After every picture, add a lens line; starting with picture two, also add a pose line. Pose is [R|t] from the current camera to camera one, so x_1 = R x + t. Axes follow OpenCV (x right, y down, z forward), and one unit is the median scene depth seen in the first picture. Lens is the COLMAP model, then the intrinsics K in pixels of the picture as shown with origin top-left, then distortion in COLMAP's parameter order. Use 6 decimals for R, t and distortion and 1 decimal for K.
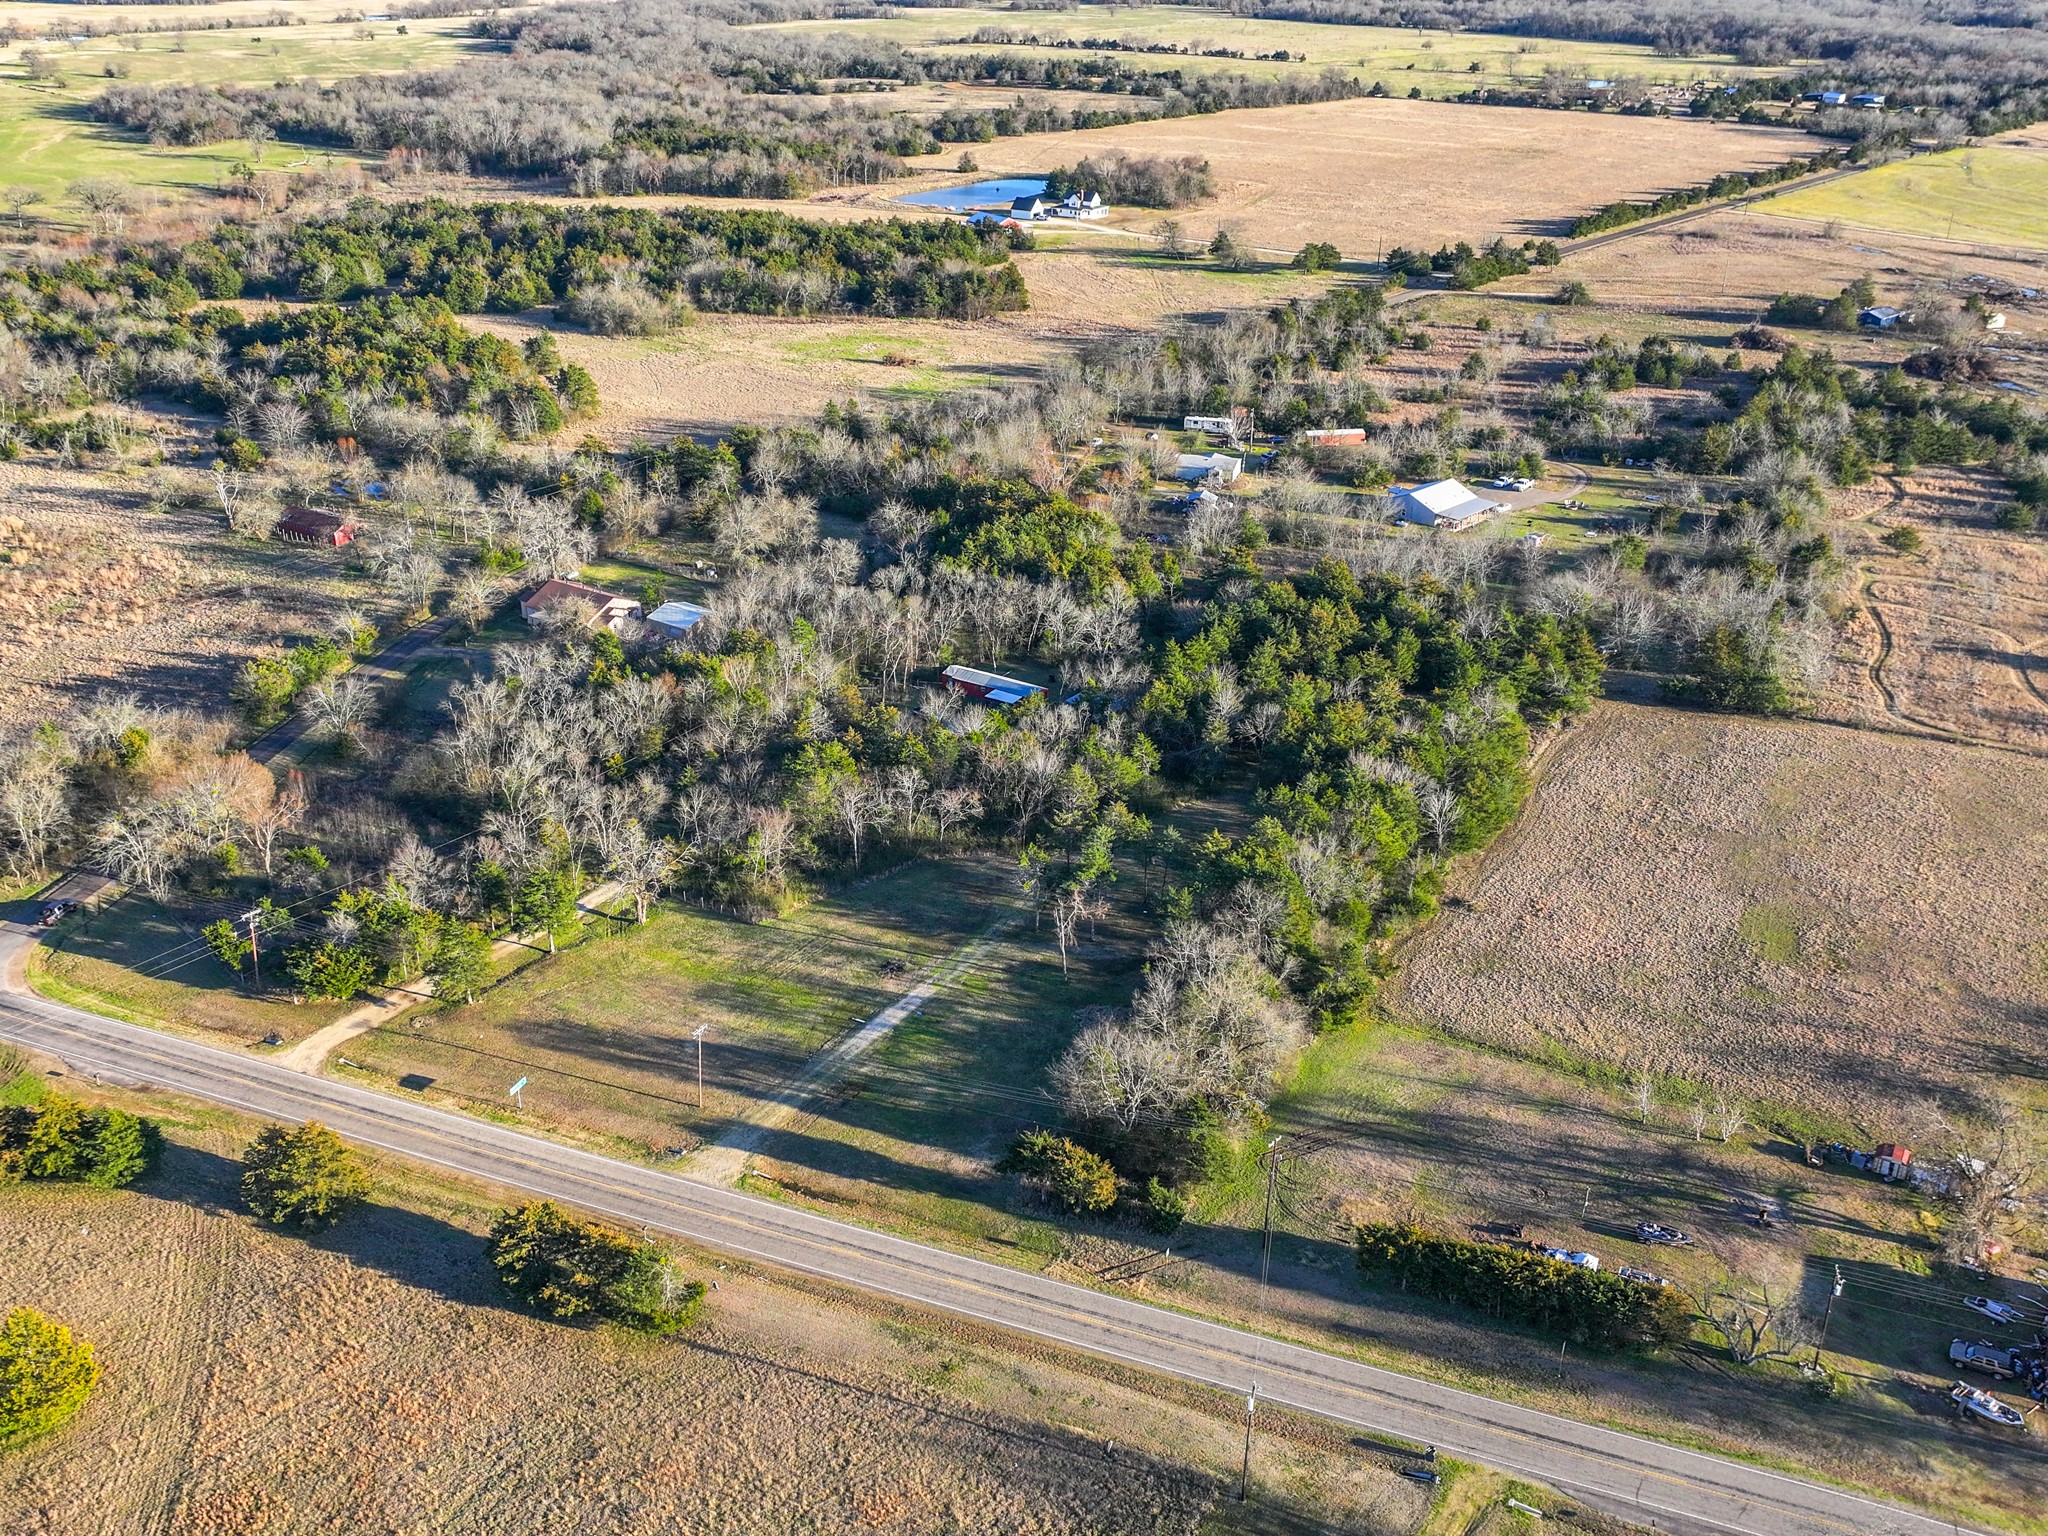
lens RADIAL K [[1858.7, 0, 1024.0], [0, 1858.7, 768.0], [0, 0, 1]] dist [0.005266, -0.000185]
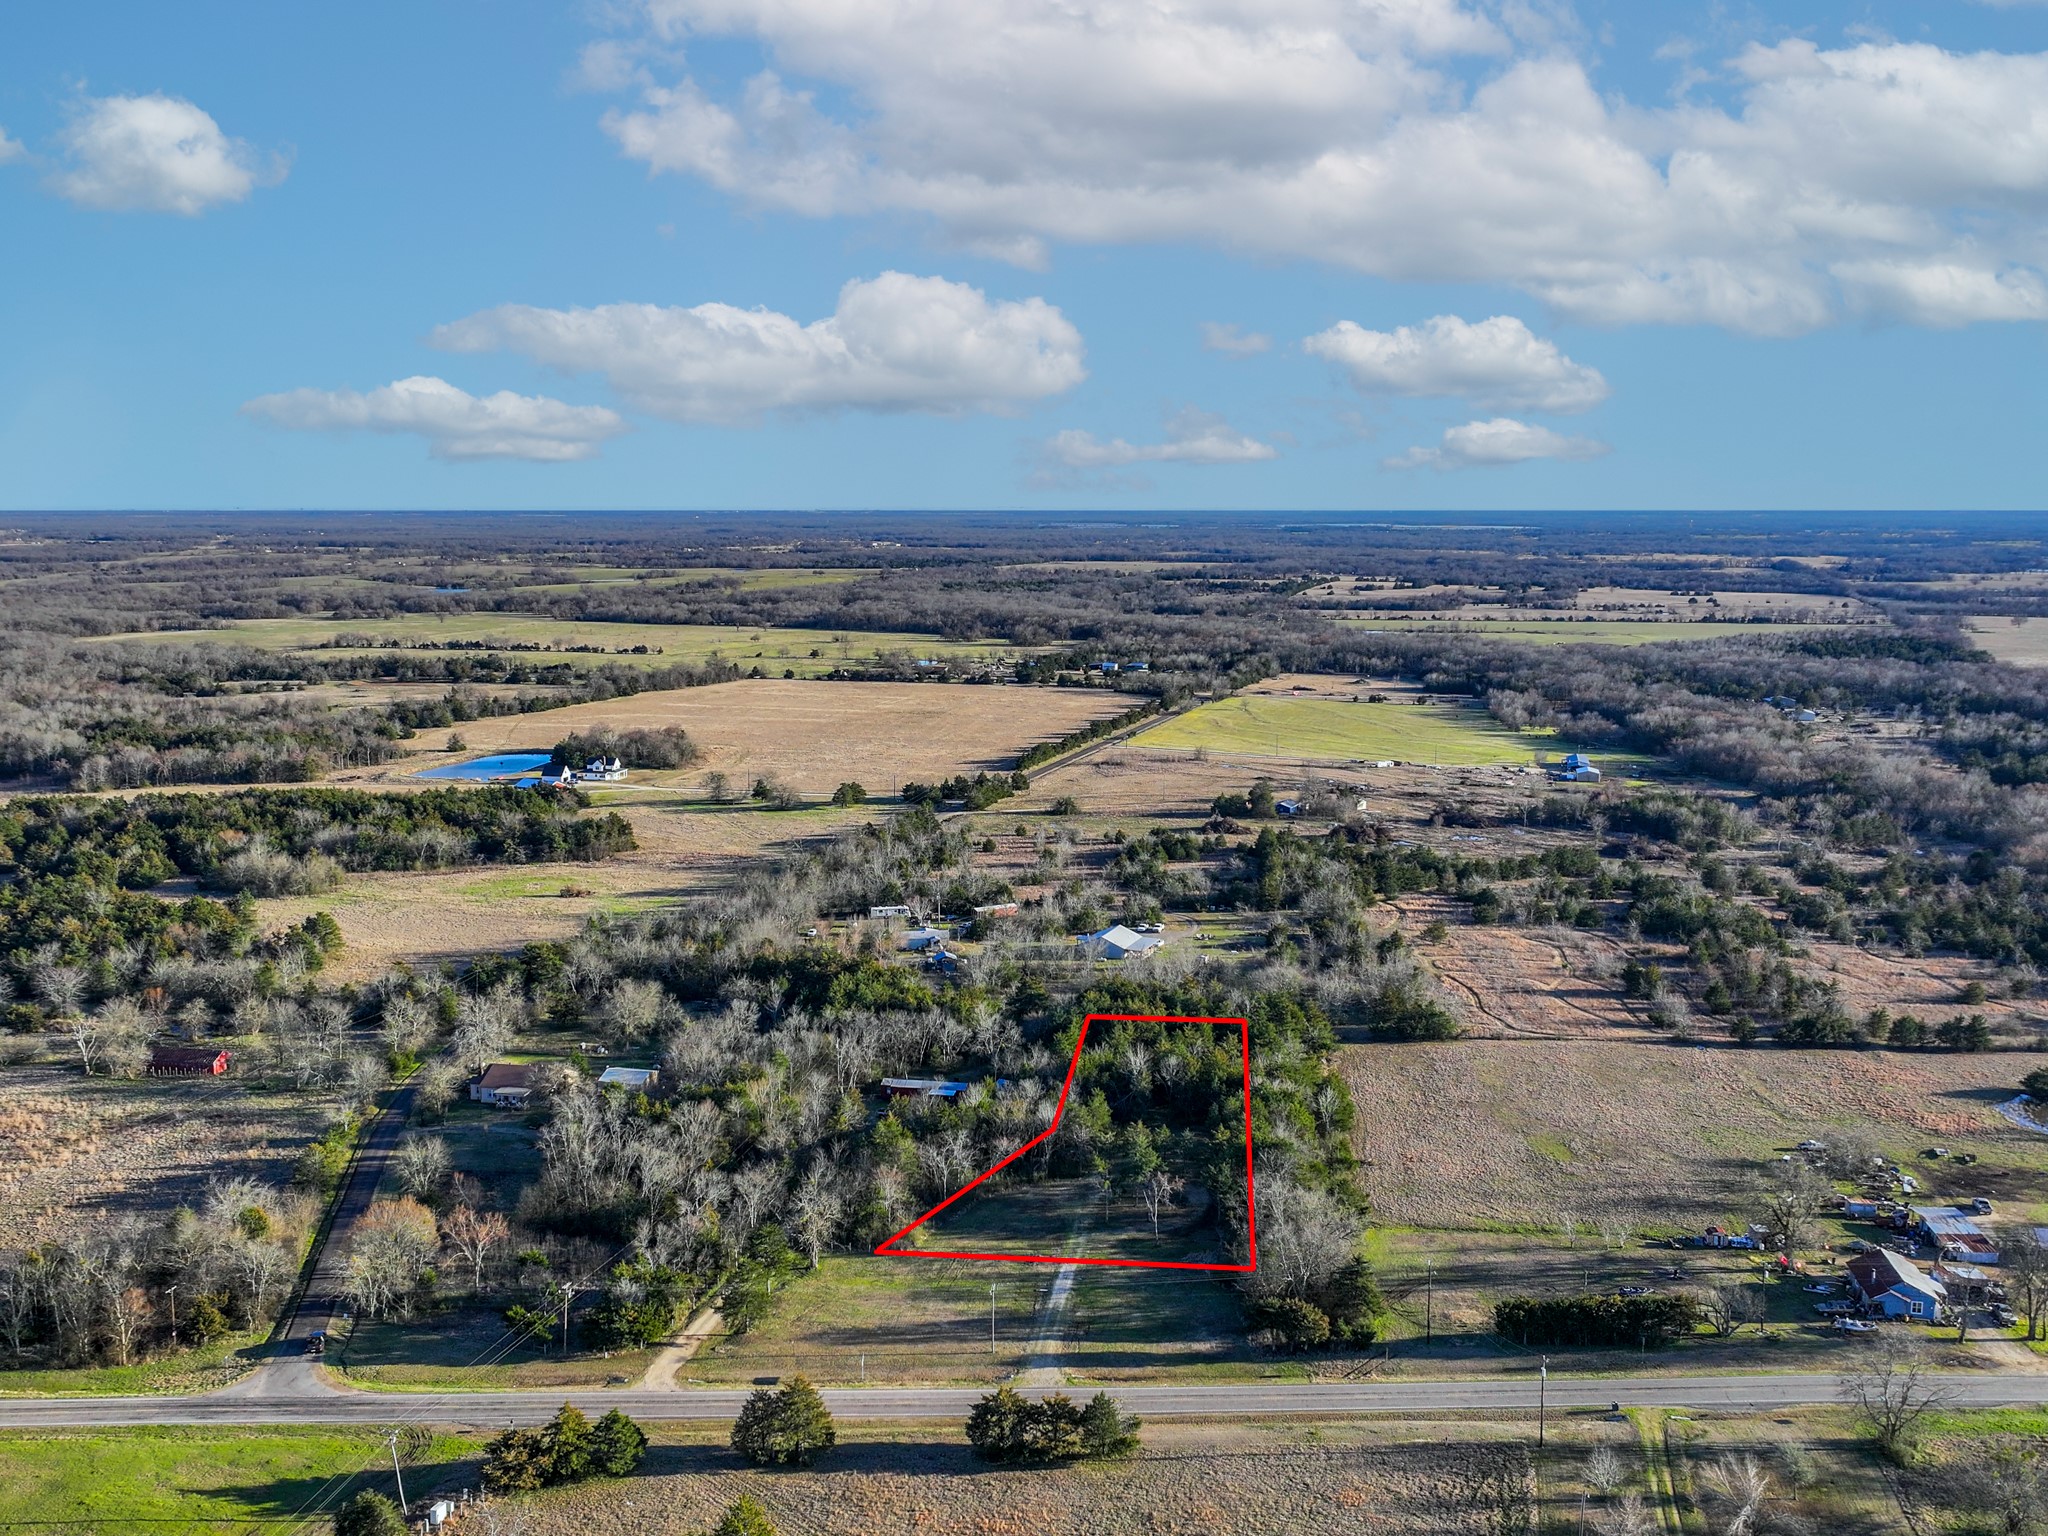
lens RADIAL K [[1858.7, 0, 1024.0], [0, 1858.7, 768.0], [0, 0, 1]] dist [0.005266, -0.000185]
pose [[0.917124, -0.055157, 0.394767, -0.186906], [0.171214, 0.948873, -0.265188, 0.040640], [-0.359957, 0.310800, 0.879678, -0.086846]]
